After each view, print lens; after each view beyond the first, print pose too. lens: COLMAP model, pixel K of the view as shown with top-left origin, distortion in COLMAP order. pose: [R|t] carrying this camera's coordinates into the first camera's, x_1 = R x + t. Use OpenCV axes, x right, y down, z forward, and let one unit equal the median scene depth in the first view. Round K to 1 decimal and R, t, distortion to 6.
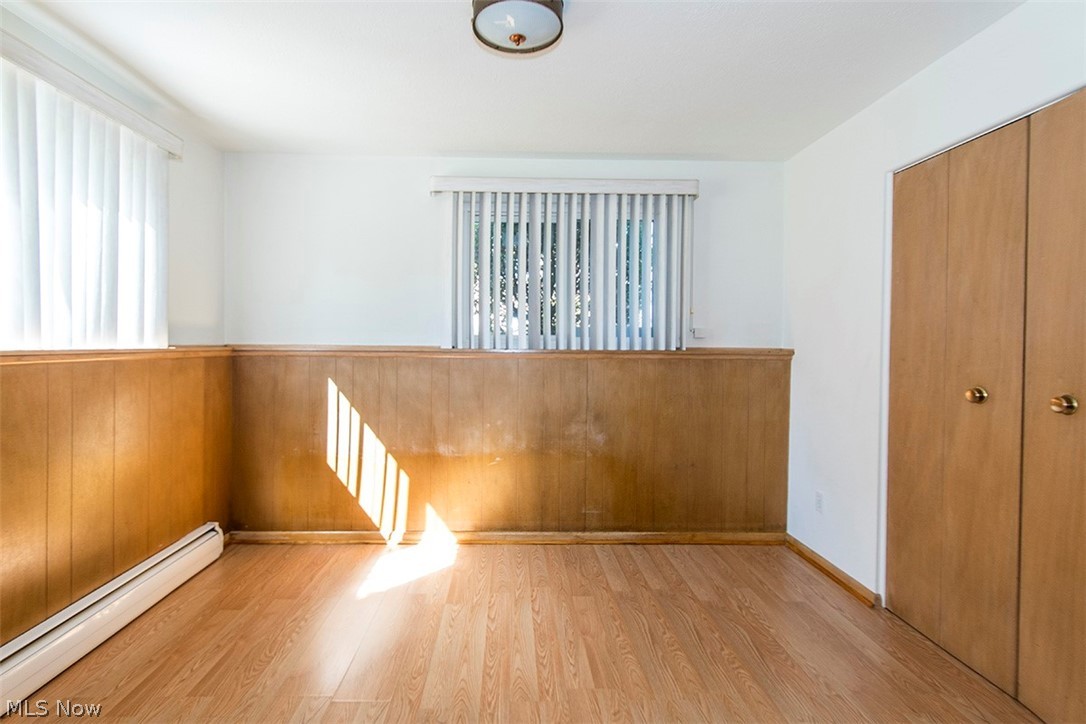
lens RADIAL K [[554.1, 0, 540.4], [0, 554.1, 341.7], [0, 0, 1]] dist [-0.000266, -0.000127]
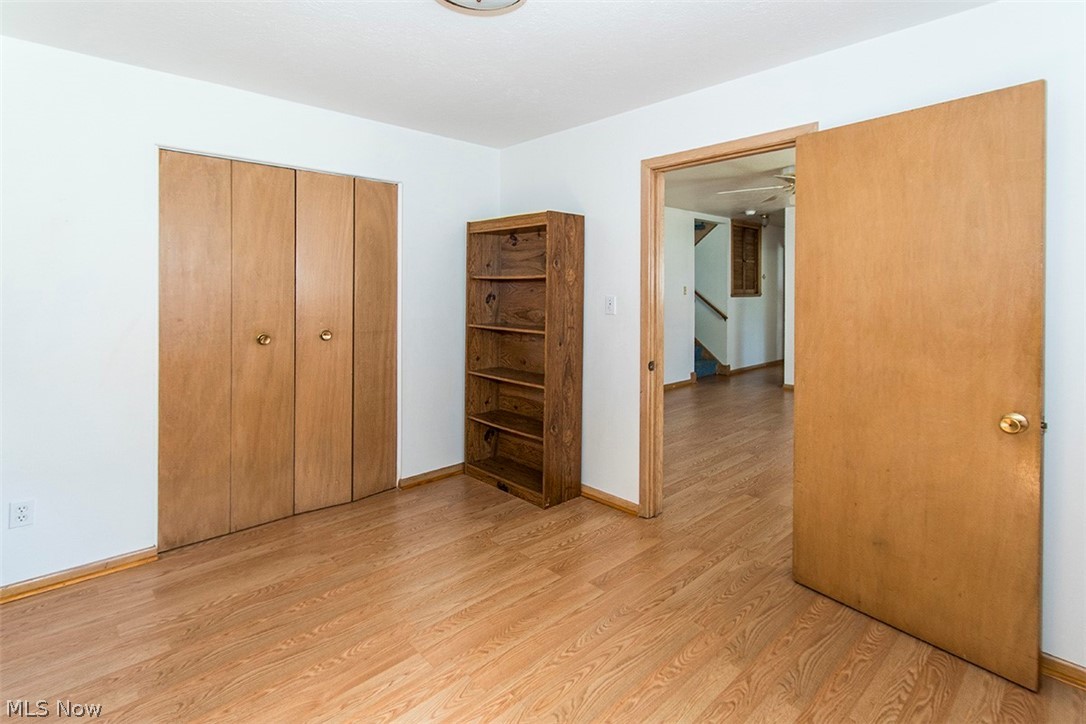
lens RADIAL K [[522.6, 0, 477.3], [0, 522.6, 294.2], [0, 0, 1]] dist [-0.001086, -0.000206]
pose [[-0.592119, -0.017808, 0.805654, -0.666328], [-0.007174, 0.999833, 0.016827, -0.050902], [-0.805819, 0.004184, -0.592147, 1.344567]]
